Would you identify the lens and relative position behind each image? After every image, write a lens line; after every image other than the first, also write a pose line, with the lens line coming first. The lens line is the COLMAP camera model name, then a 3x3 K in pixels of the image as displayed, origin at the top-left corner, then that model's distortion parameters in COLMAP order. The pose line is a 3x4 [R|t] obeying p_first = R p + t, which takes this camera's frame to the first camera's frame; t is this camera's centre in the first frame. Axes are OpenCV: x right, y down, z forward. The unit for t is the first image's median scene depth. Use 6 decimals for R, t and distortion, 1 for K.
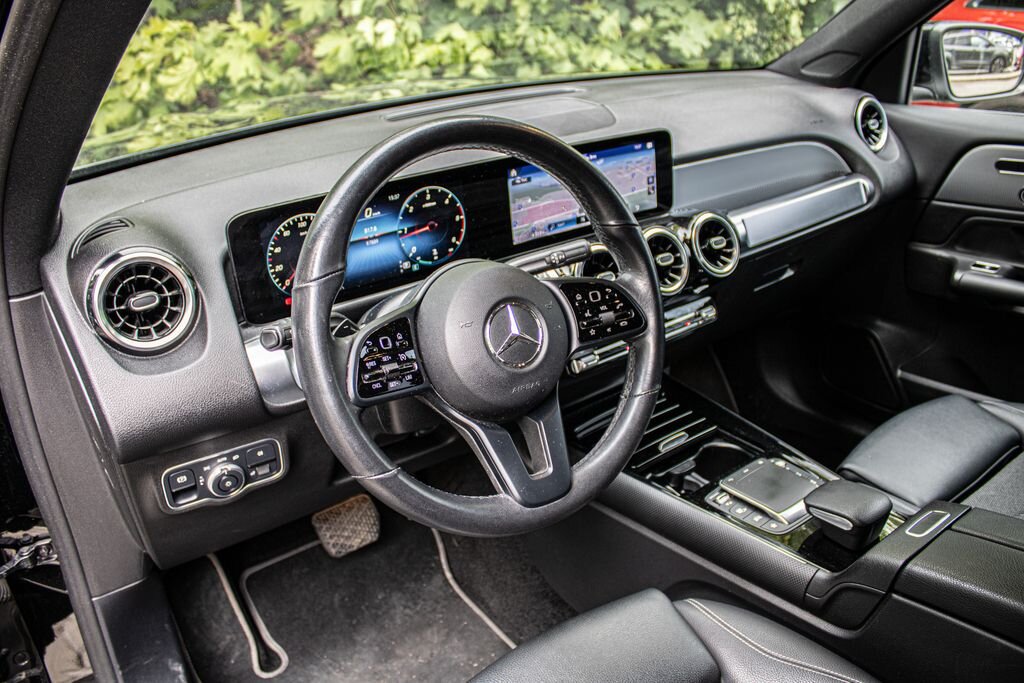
lens RADIAL K [[848.1, 0, 518.9], [0, 848.1, 335.8], [0, 0, 1]] dist [-0.159291, 0.125502]
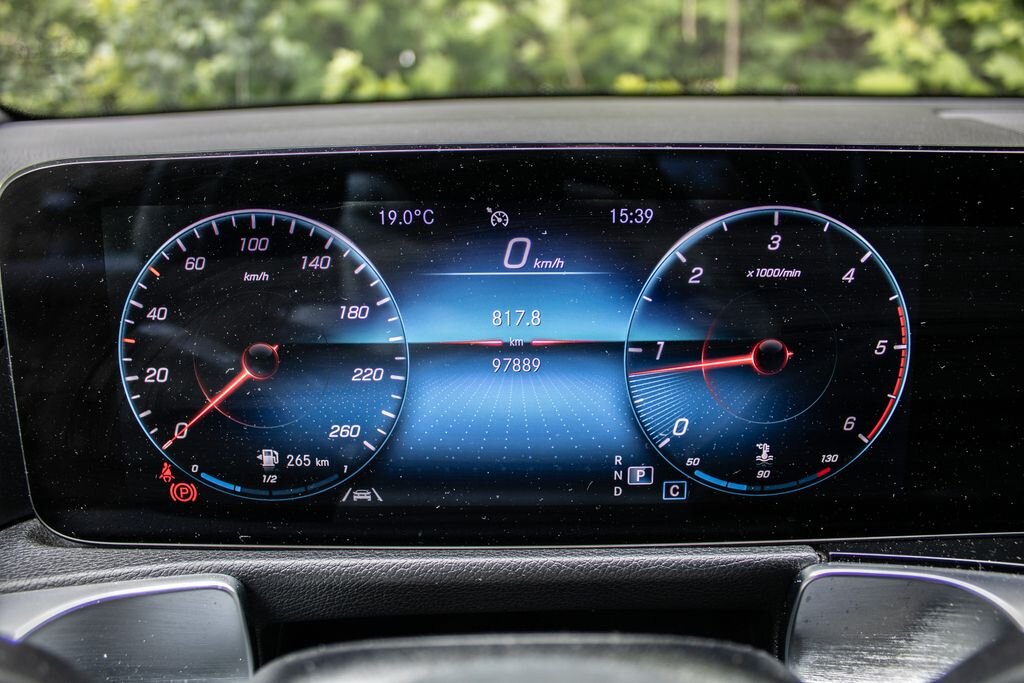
lens RADIAL K [[848.1, 0, 507.0], [0, 848.1, 343.7], [0, 0, 1]] dist [-0.159291, 0.125502]
pose [[0.810435, 0.185333, -0.555740, -0.023185], [-0.264330, 0.962269, -0.064566, -0.087194], [0.522805, 0.199225, 0.828845, 0.680287]]
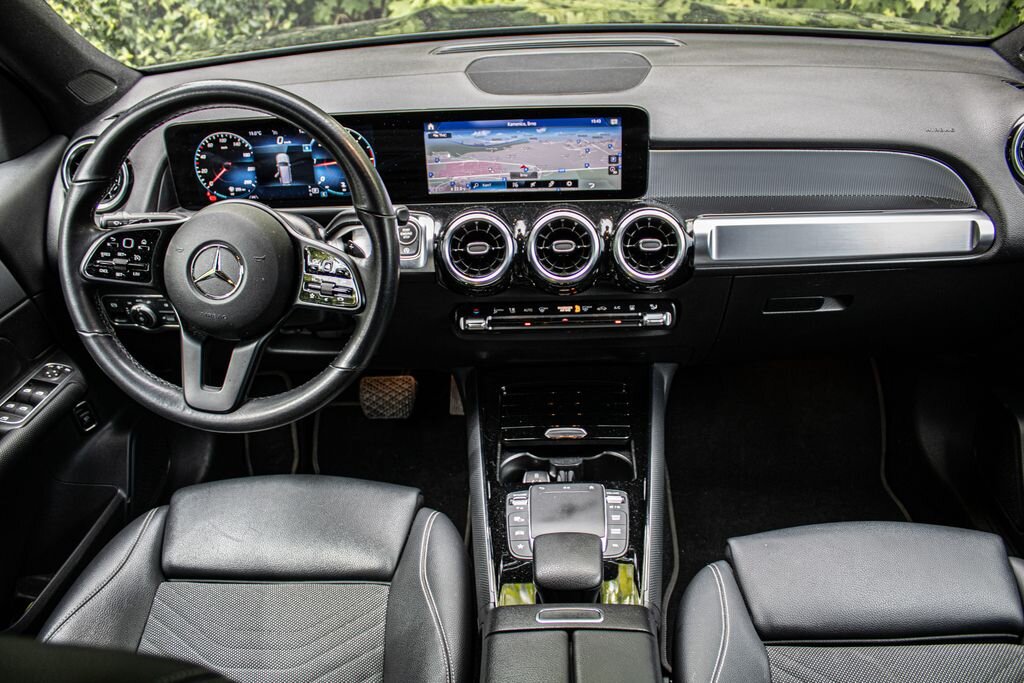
lens RADIAL K [[848.1, 0, 513.8], [0, 848.1, 333.8], [0, 0, 1]] dist [-0.159291, 0.125502]
pose [[0.772630, 0.325768, -0.544901, 0.694889], [-0.246845, 0.944923, 0.214912, -0.192794], [0.584902, -0.031541, 0.810491, 0.207197]]
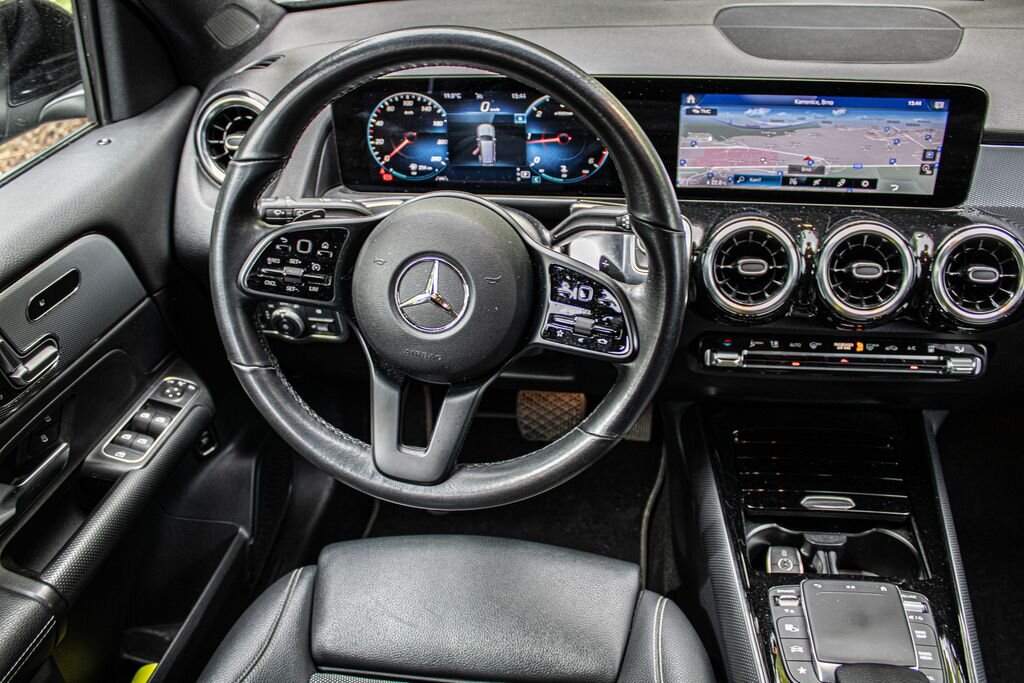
lens RADIAL K [[900.4, 0, 512.9], [0, 900.4, 333.6], [0, 0, 1]] dist [-0.147198, 0.115758]
pose [[0.711884, 0.388747, -0.584891, 0.426360], [-0.274541, 0.920596, 0.277722, -0.170328], [0.646412, -0.037129, 0.762085, 0.251241]]
